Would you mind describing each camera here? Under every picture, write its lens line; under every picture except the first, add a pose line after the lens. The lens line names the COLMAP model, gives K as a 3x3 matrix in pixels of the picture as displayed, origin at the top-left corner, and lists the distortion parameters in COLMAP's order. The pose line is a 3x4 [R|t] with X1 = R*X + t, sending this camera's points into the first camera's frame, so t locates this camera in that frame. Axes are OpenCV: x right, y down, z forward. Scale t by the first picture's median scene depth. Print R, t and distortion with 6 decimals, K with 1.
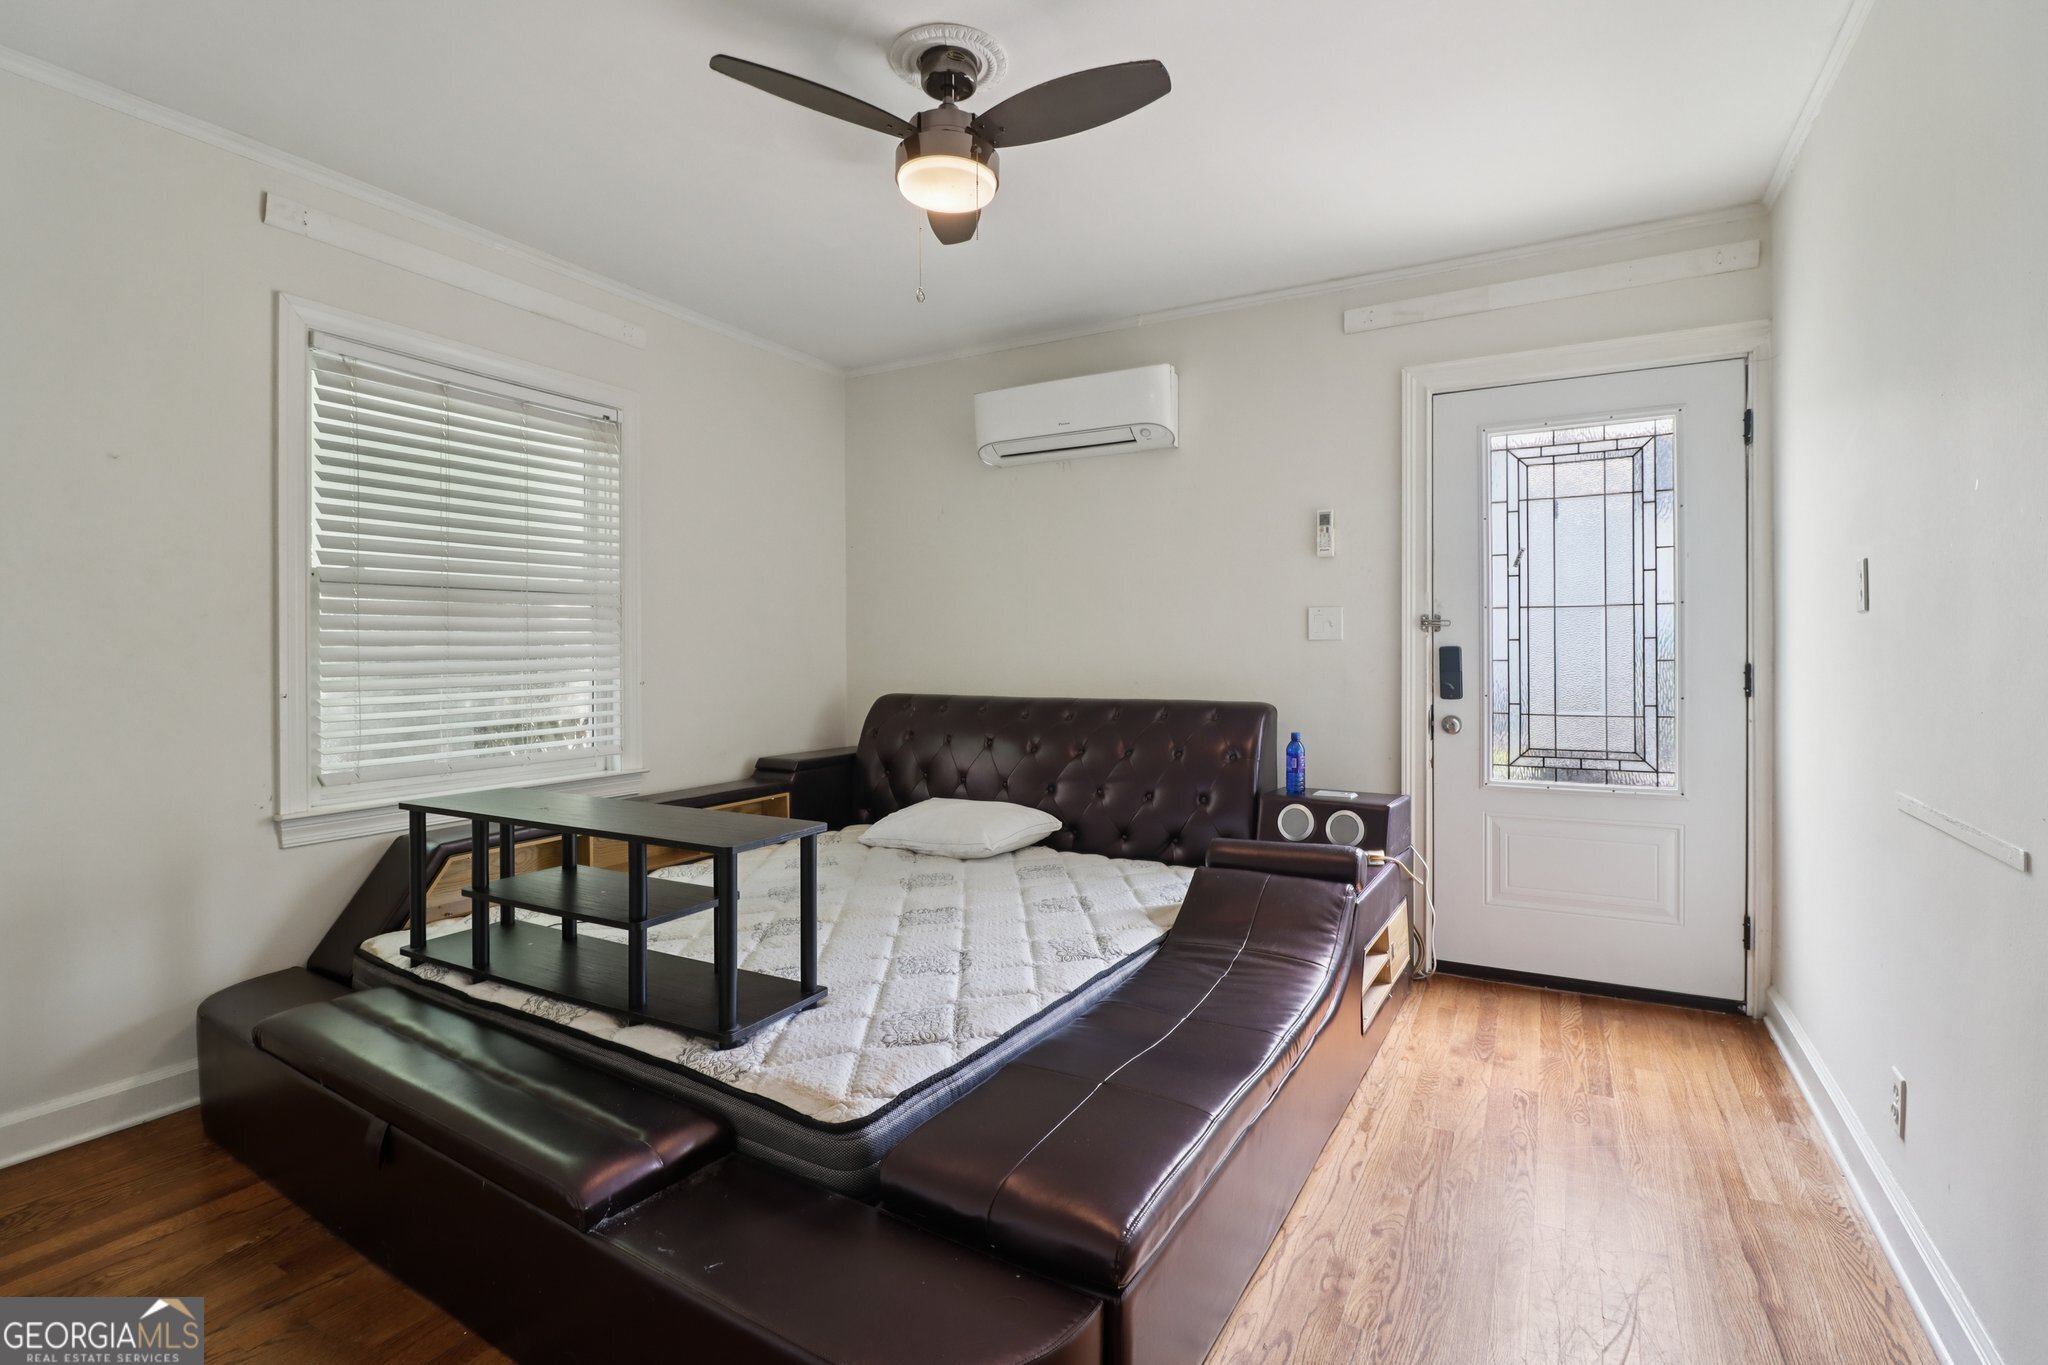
lens RADIAL K [[962.4, 0, 1030.8], [0, 962.4, 657.2], [0, 0, 1]] dist [0.012379, -0.020689]
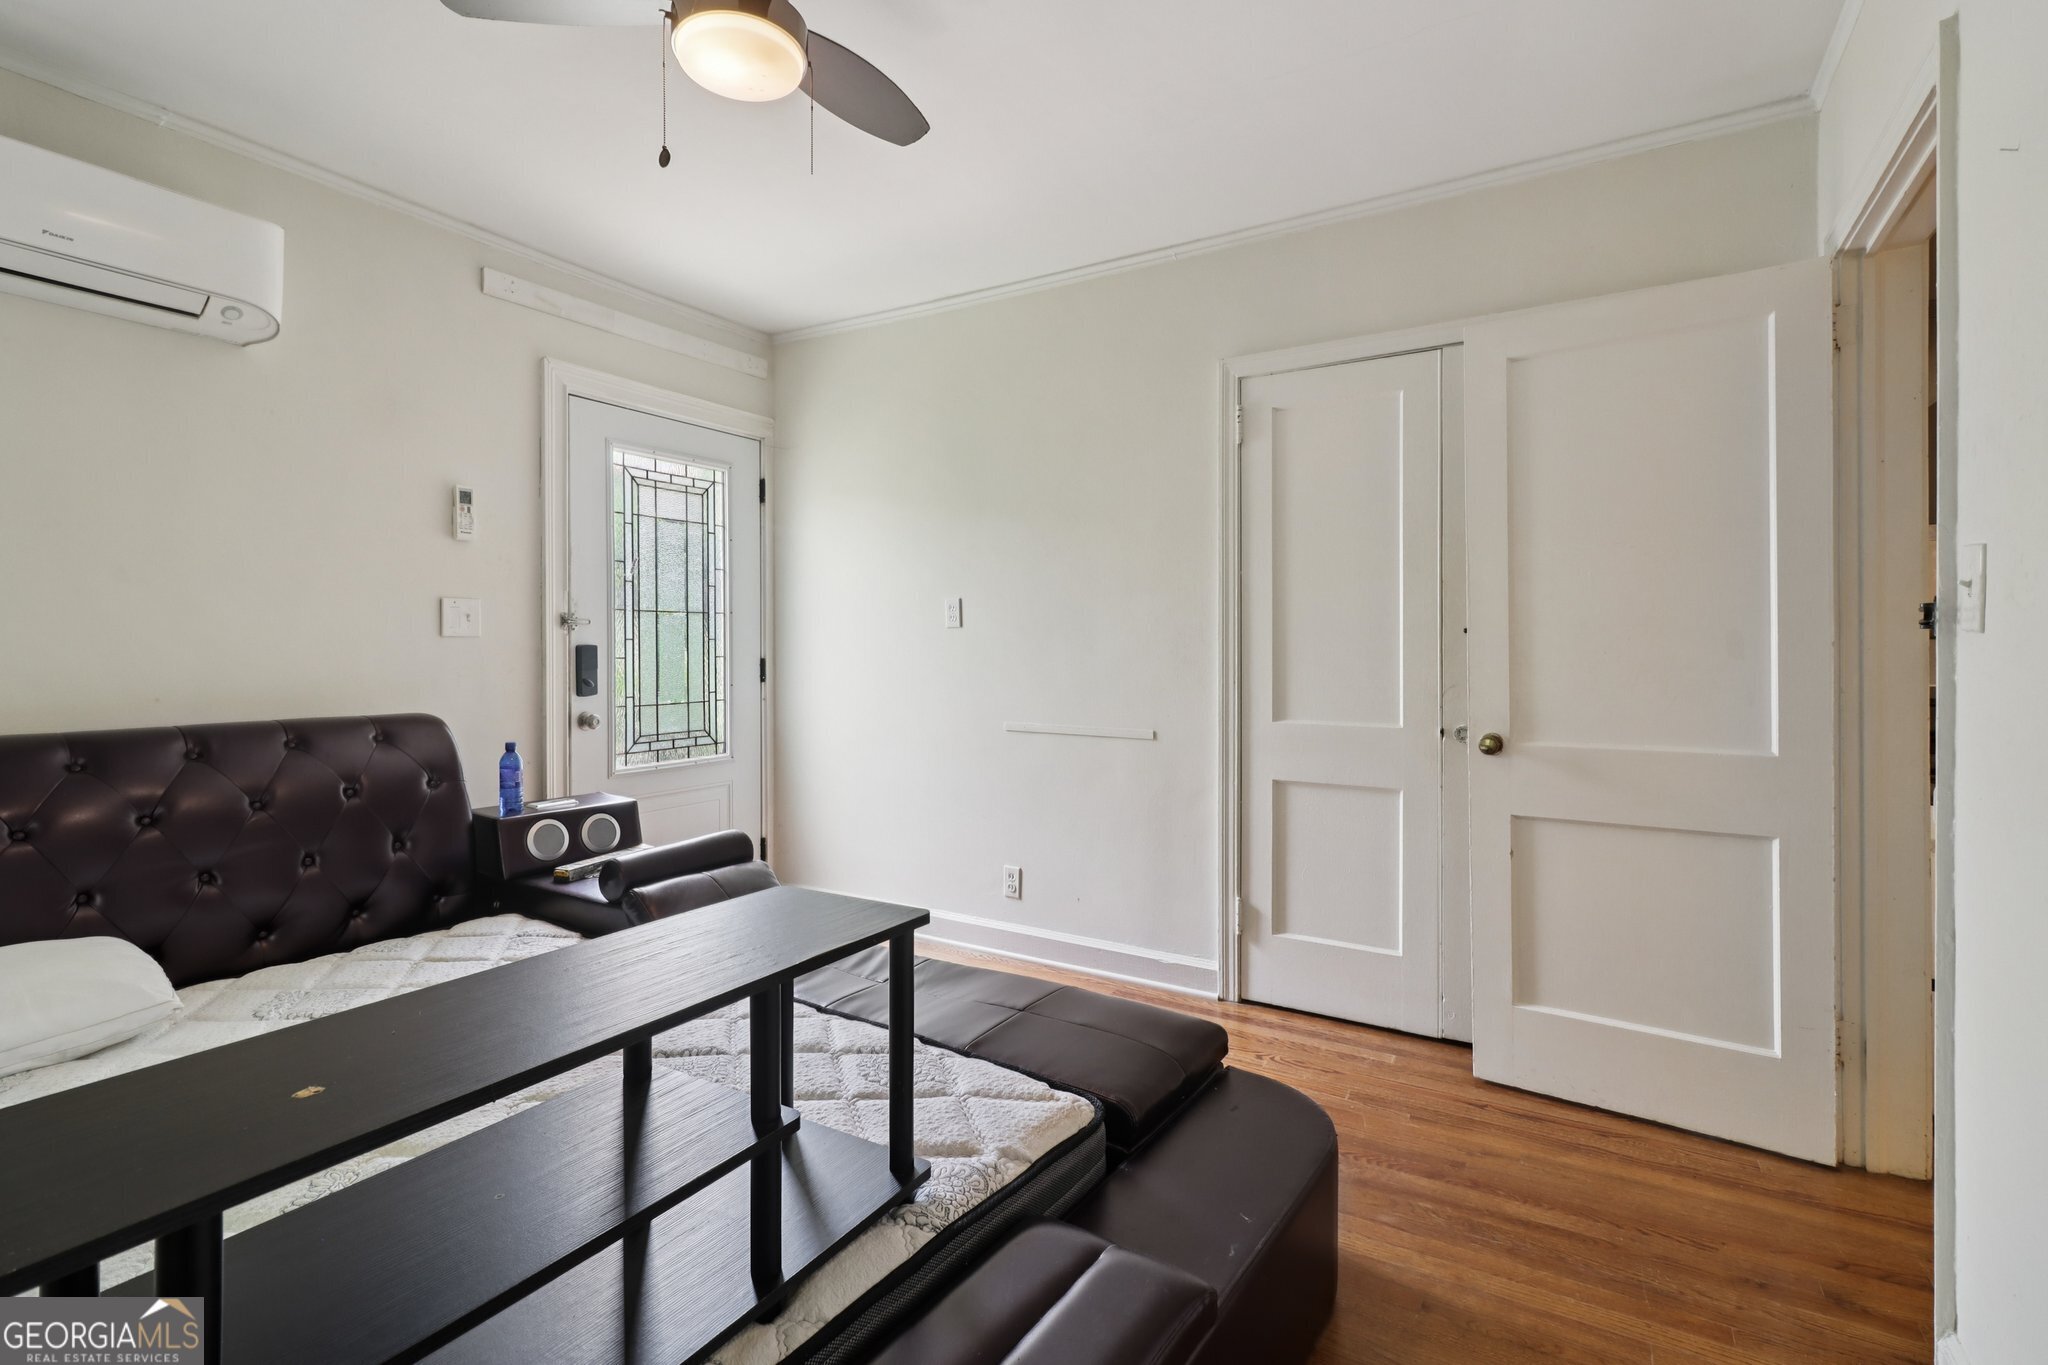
lens RADIAL K [[962.4, 0, 1030.8], [0, 962.4, 657.2], [0, 0, 1]] dist [0.012379, -0.020689]
pose [[0.038052, -0.006539, 0.999254, -0.597929], [0.006317, 0.999960, 0.006303, -0.001625], [-0.999256, 0.006073, 0.038092, 0.506641]]
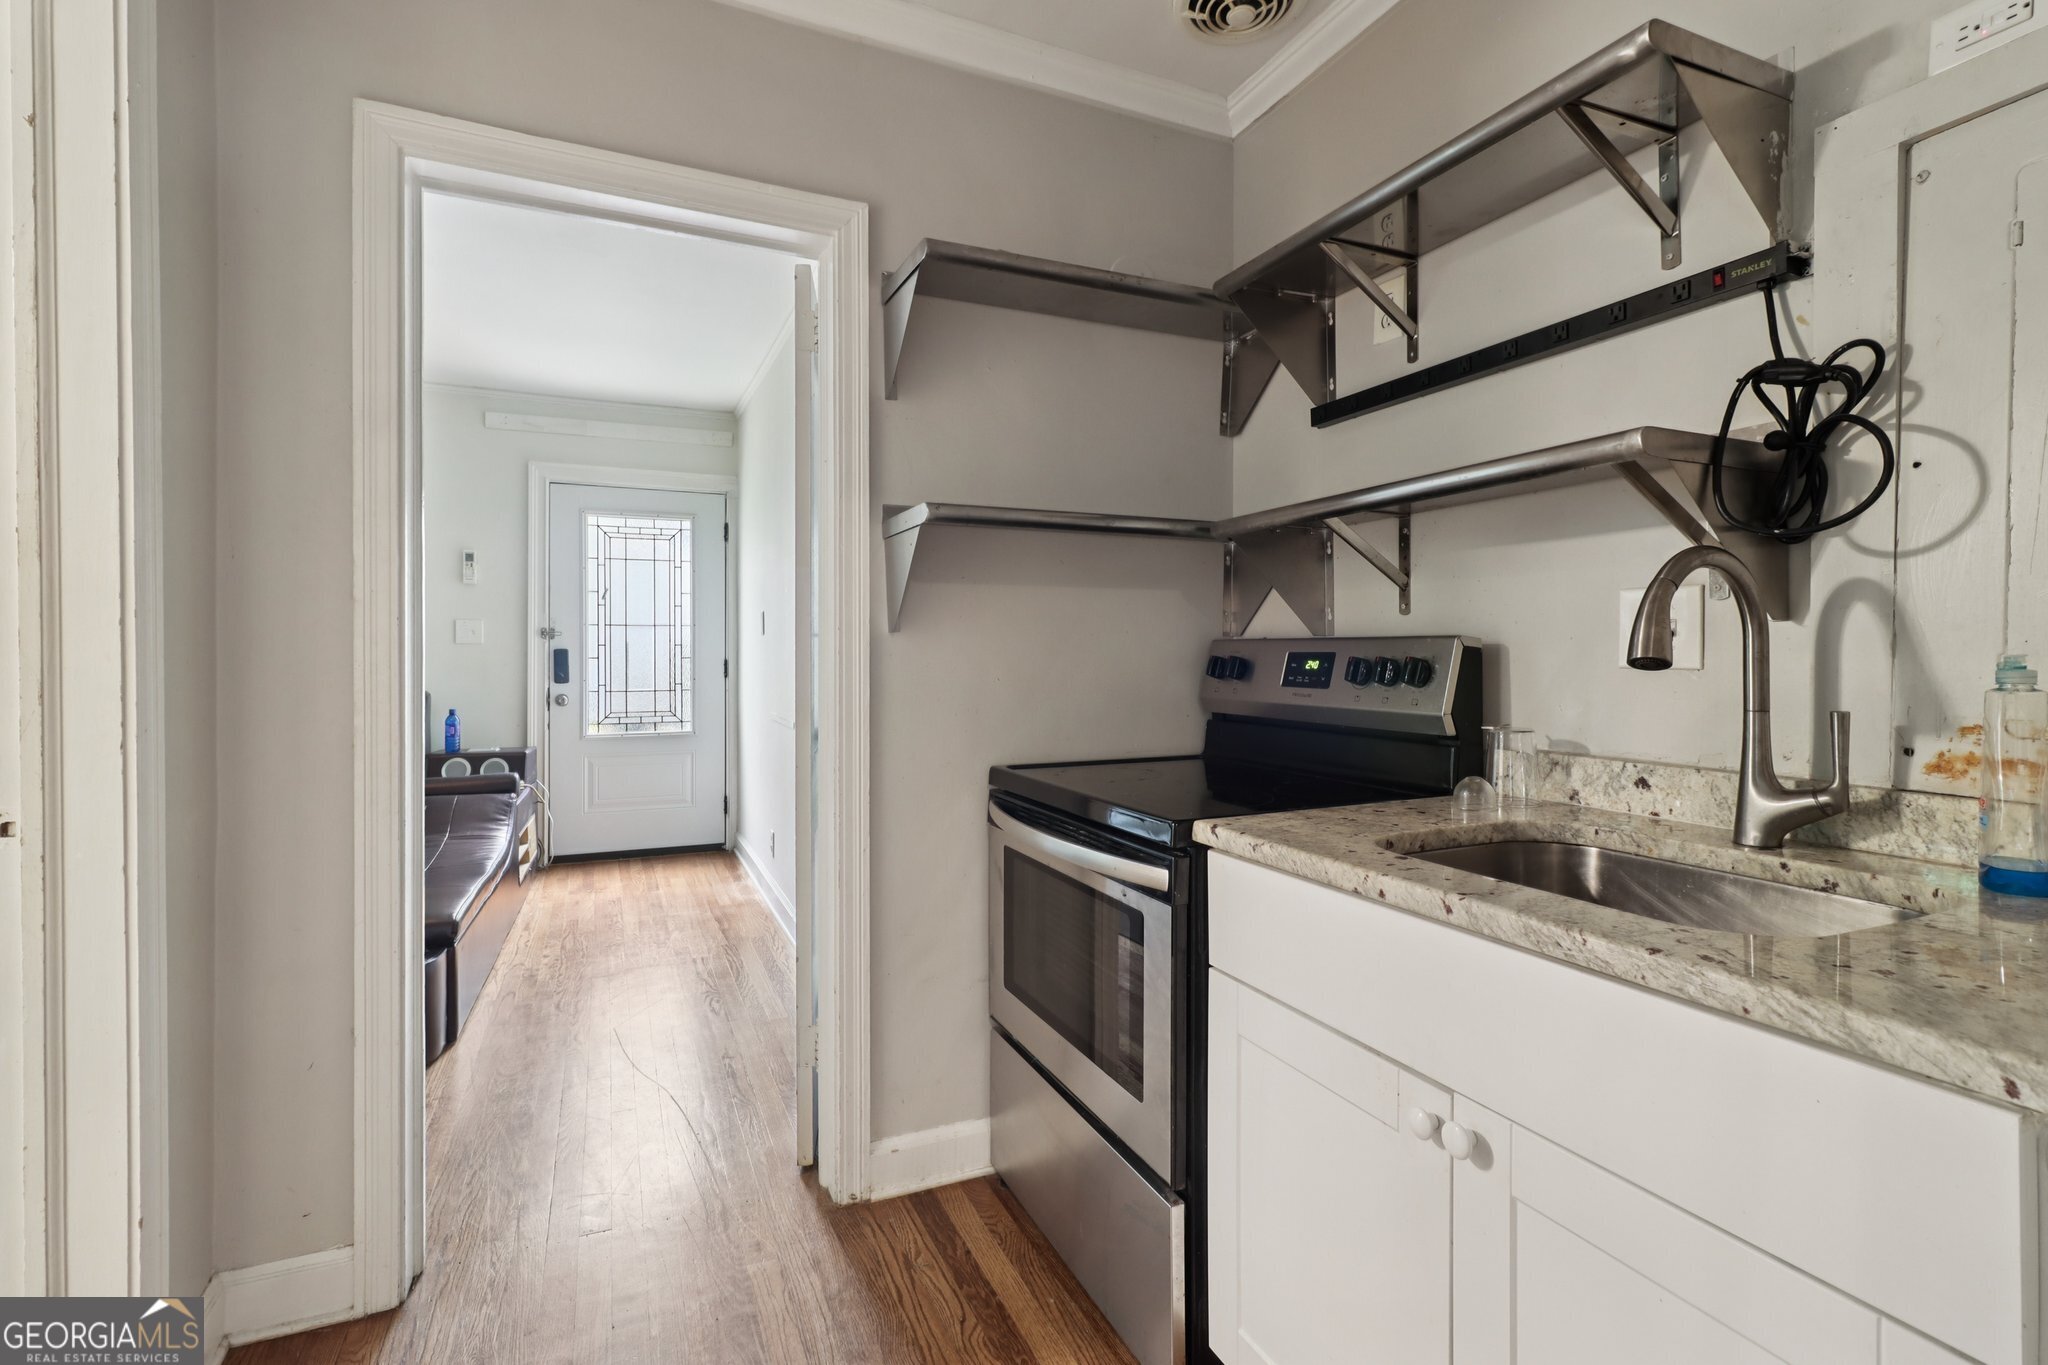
lens RADIAL K [[962.4, 0, 1030.8], [0, 962.4, 657.2], [0, 0, 1]] dist [0.012379, -0.020689]
pose [[0.609334, 0.002970, 0.792908, -0.337882], [0.000973, 0.999989, -0.004494, 0.009906], [-0.792913, 0.003510, 0.609325, -0.546385]]
